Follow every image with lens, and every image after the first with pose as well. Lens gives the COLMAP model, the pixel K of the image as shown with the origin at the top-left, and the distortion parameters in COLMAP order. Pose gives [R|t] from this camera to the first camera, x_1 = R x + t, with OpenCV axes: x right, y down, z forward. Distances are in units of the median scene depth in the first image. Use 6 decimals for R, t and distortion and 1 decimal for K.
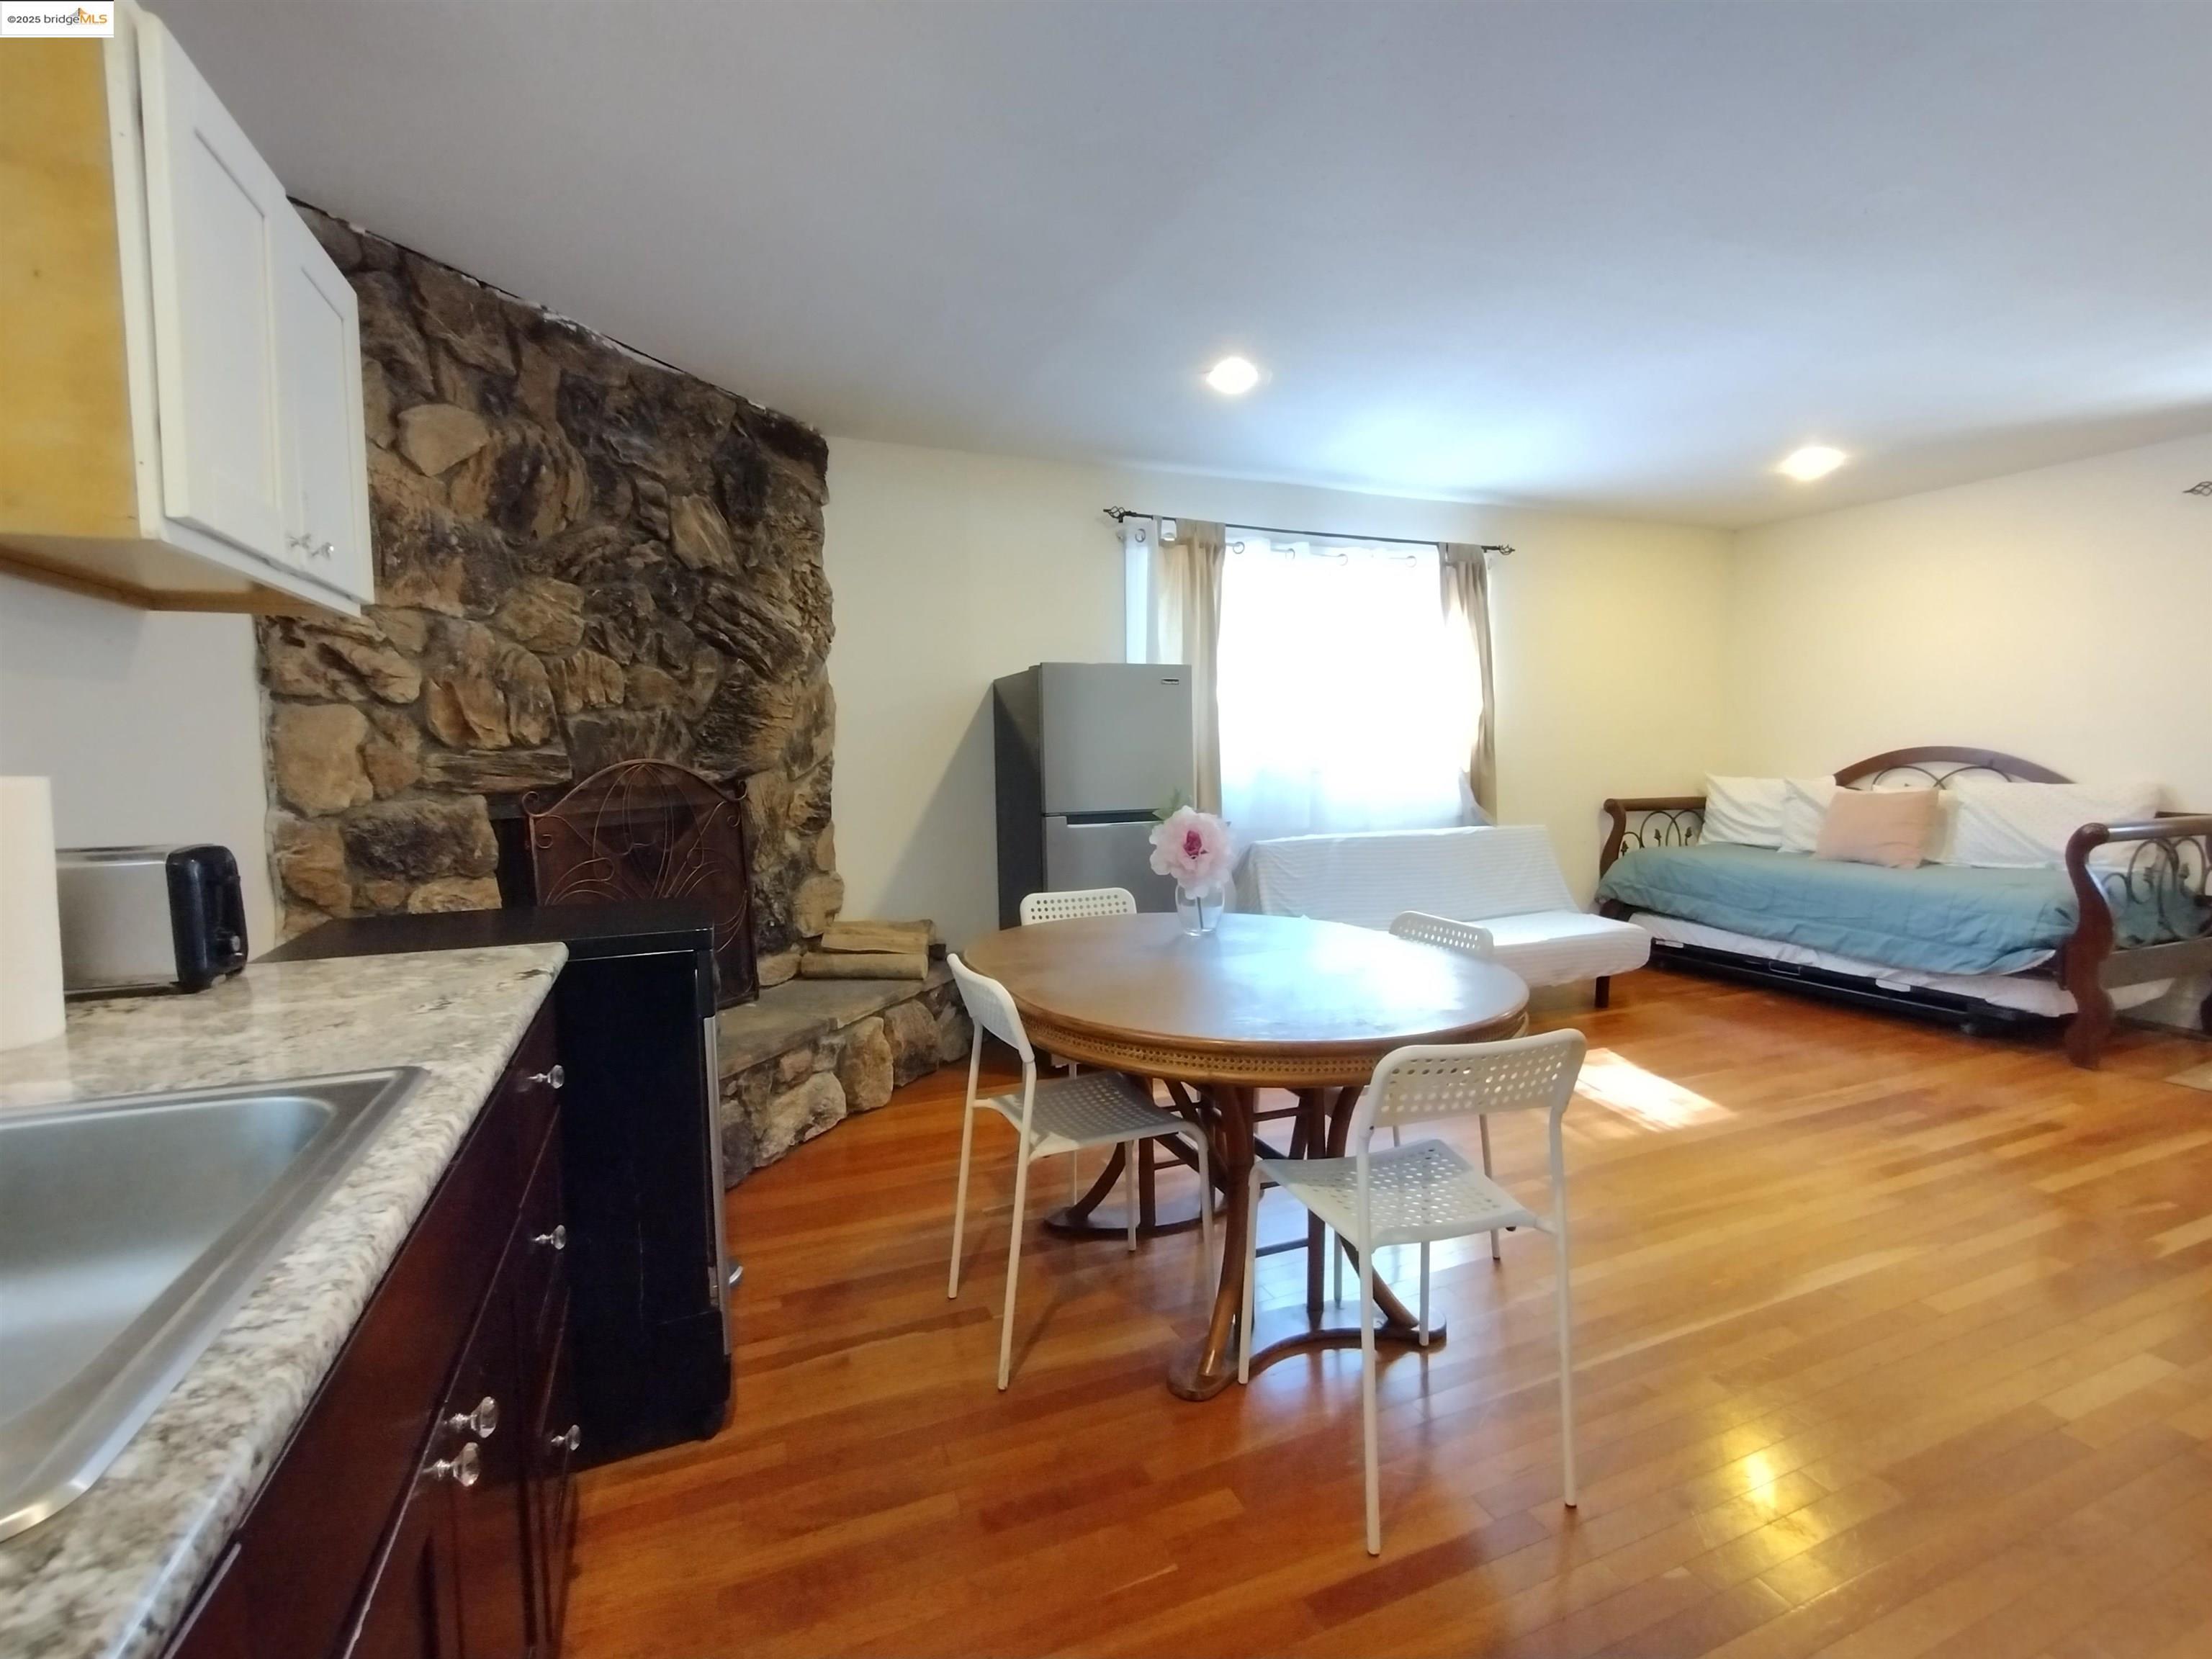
lens RADIAL K [[1007.6, 0, 1107.6], [0, 1007.6, 822.9], [0, 0, 1]] dist [-0.015842, 0.005203]
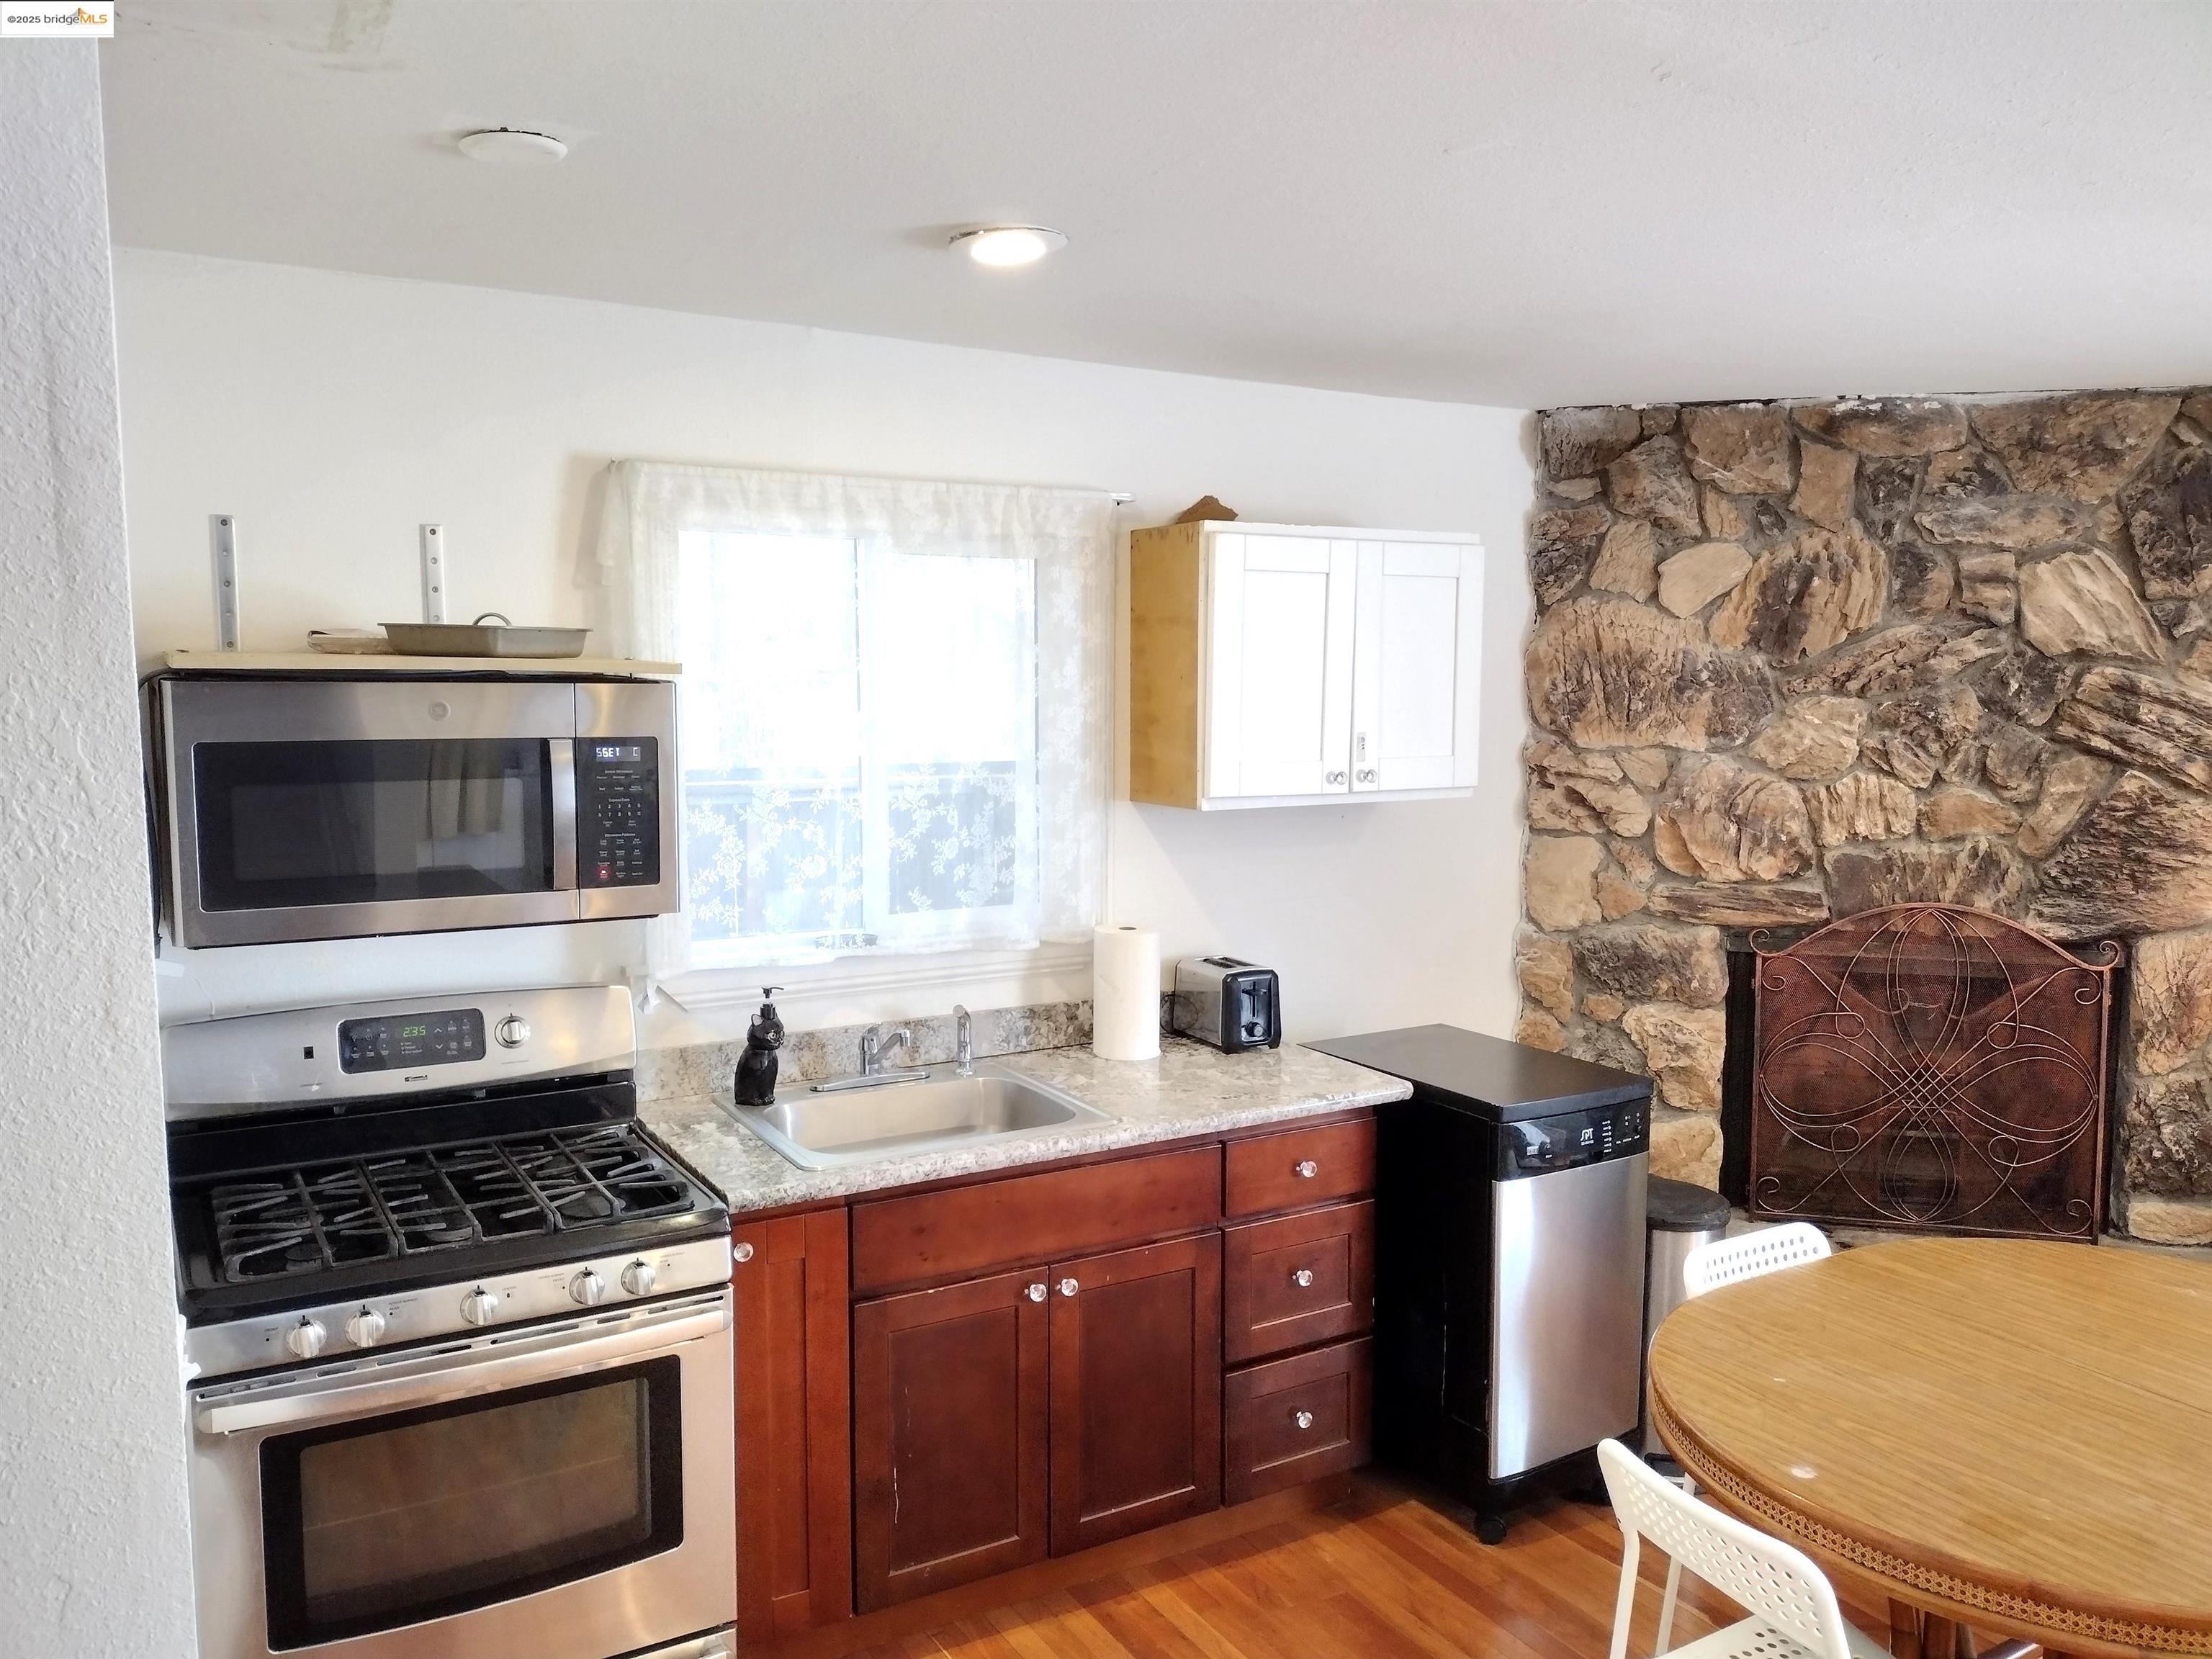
lens RADIAL K [[1654.9, 0, 1119.0], [0, 1654.9, 843.8], [0, 0, 1]] dist [0.051470, -0.059642]
pose [[0.148482, 0.112819, -0.982459, 0.755813], [-0.079271, 0.991632, 0.101892, -0.194292], [0.985733, 0.062751, 0.156183, 0.135621]]
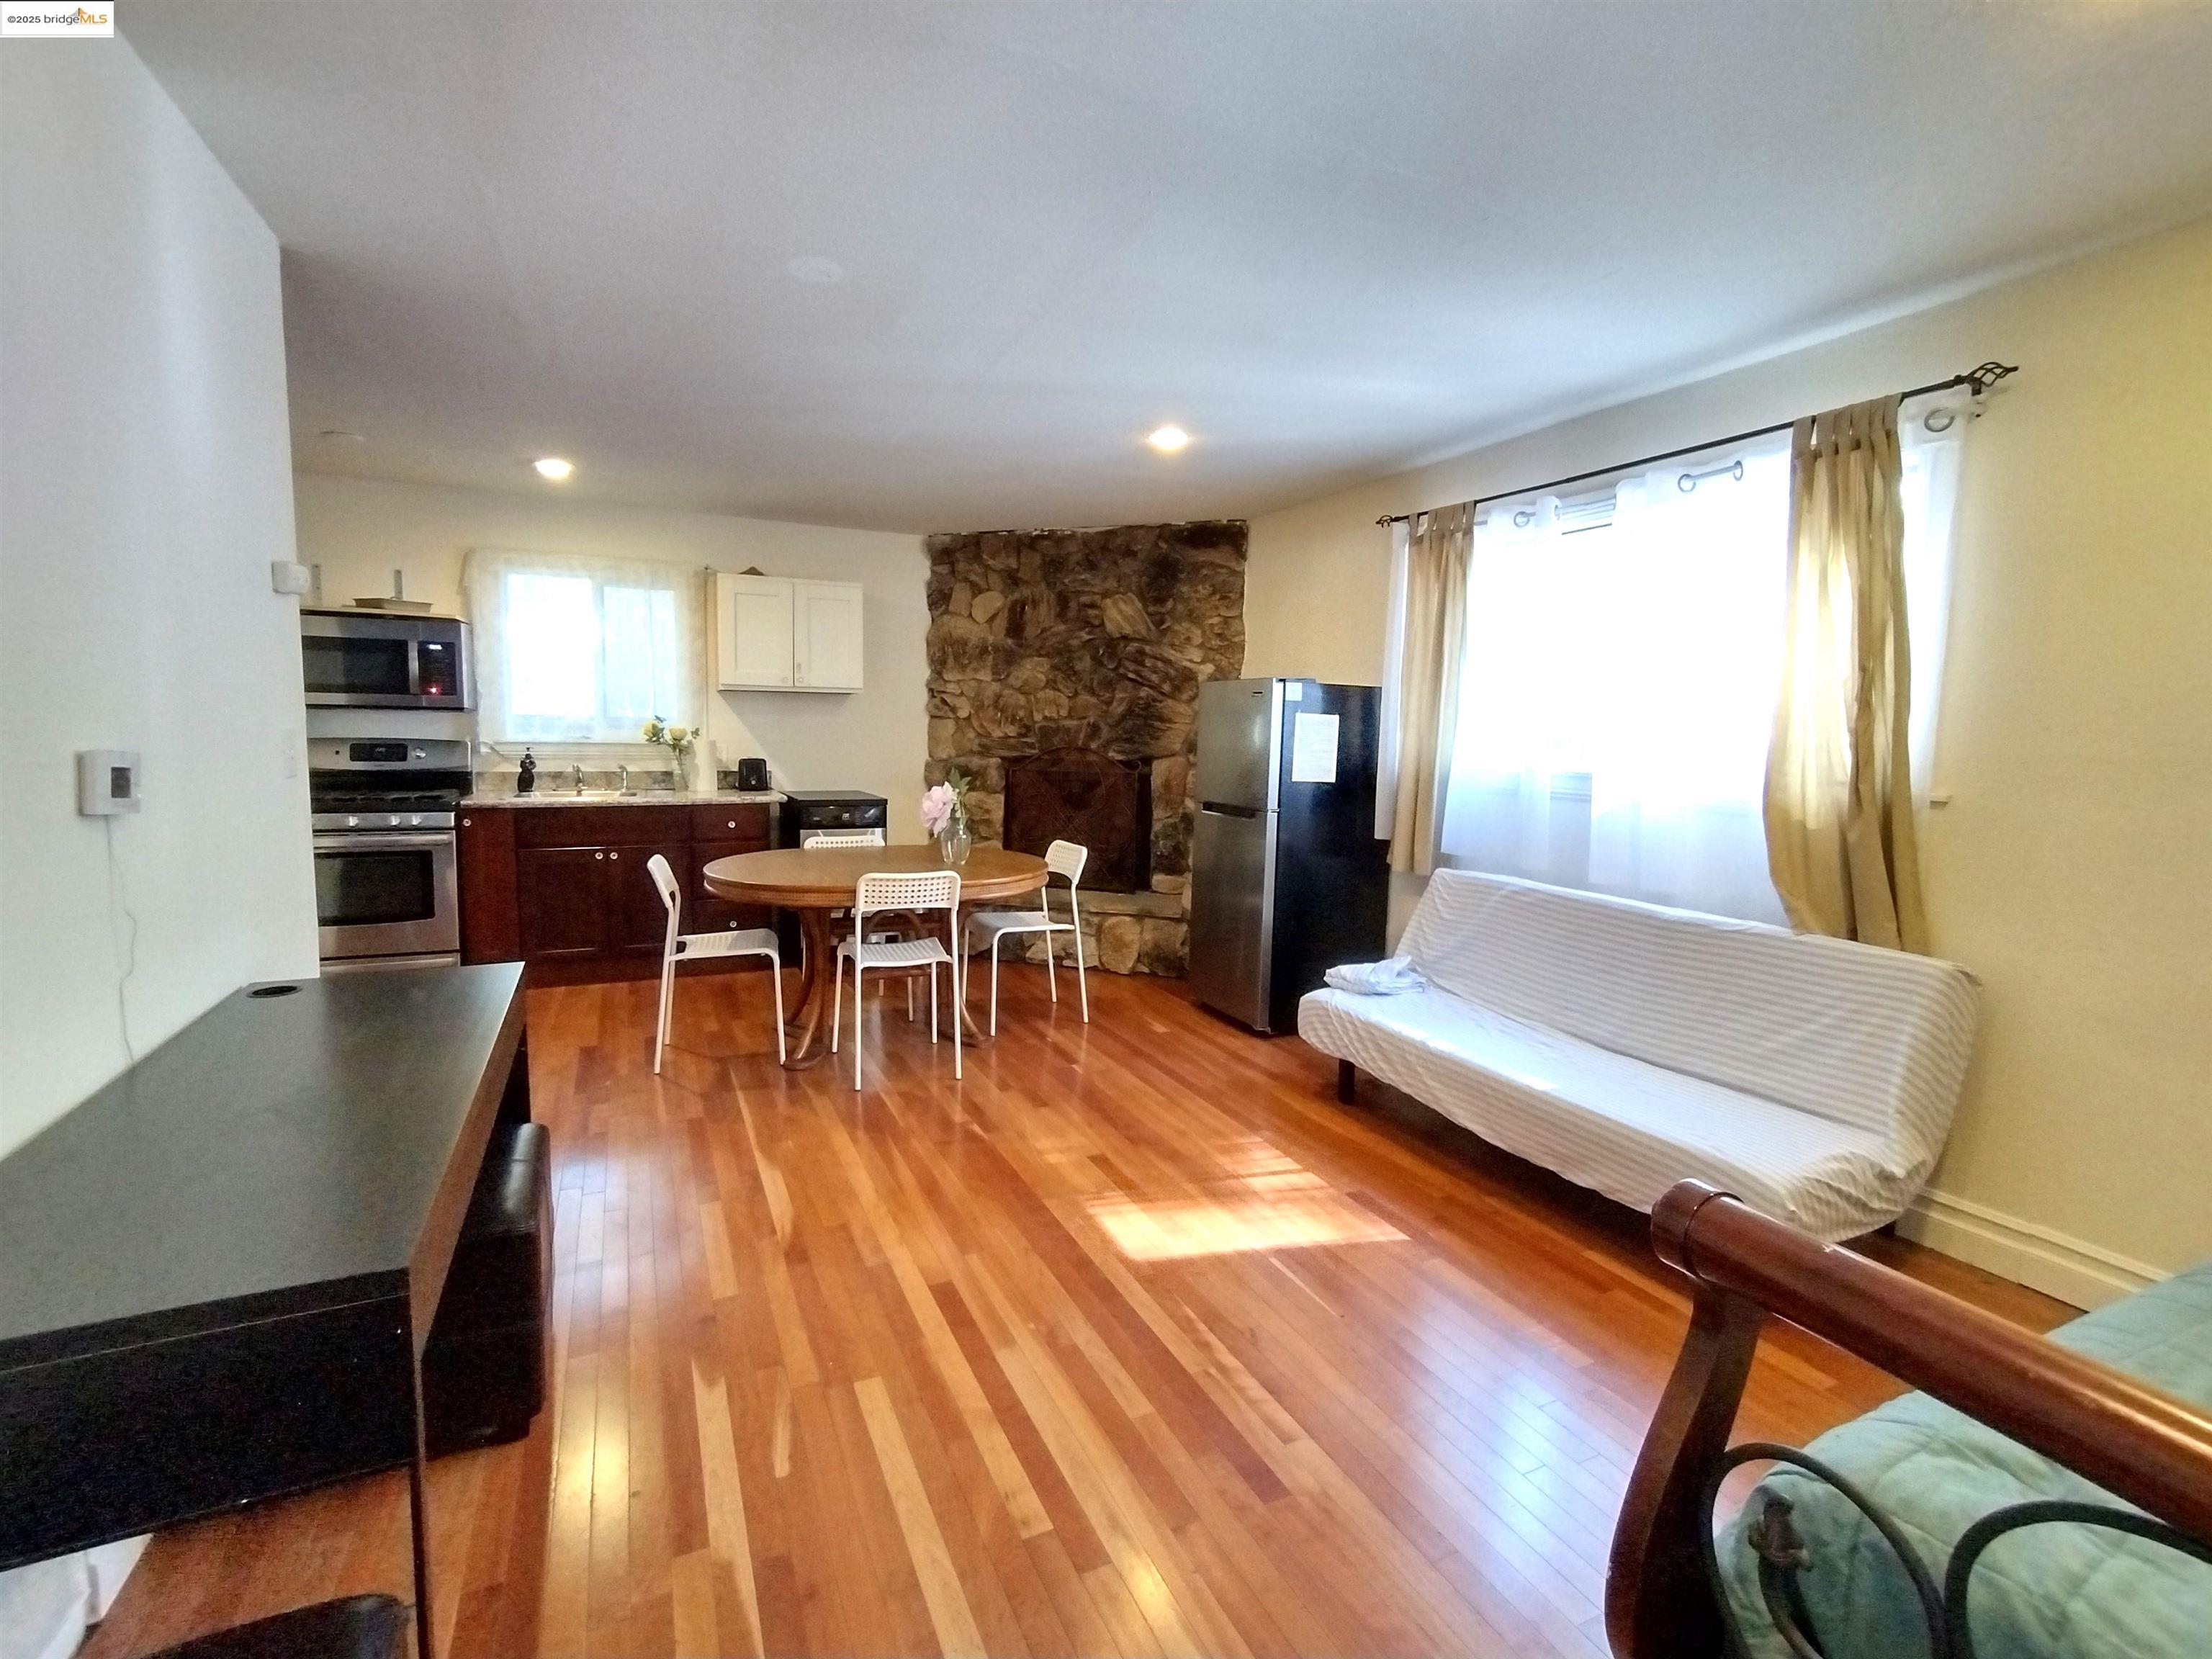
lens RADIAL K [[1007.6, 0, 1115.7], [0, 1007.6, 823.8], [0, 0, 1]] dist [-0.015842, 0.005203]
pose [[0.053175, 0.110497, -0.992453, 1.432496], [-0.093770, 0.990020, 0.105202, -0.123187], [0.994173, 0.087468, 0.063006, 0.962670]]
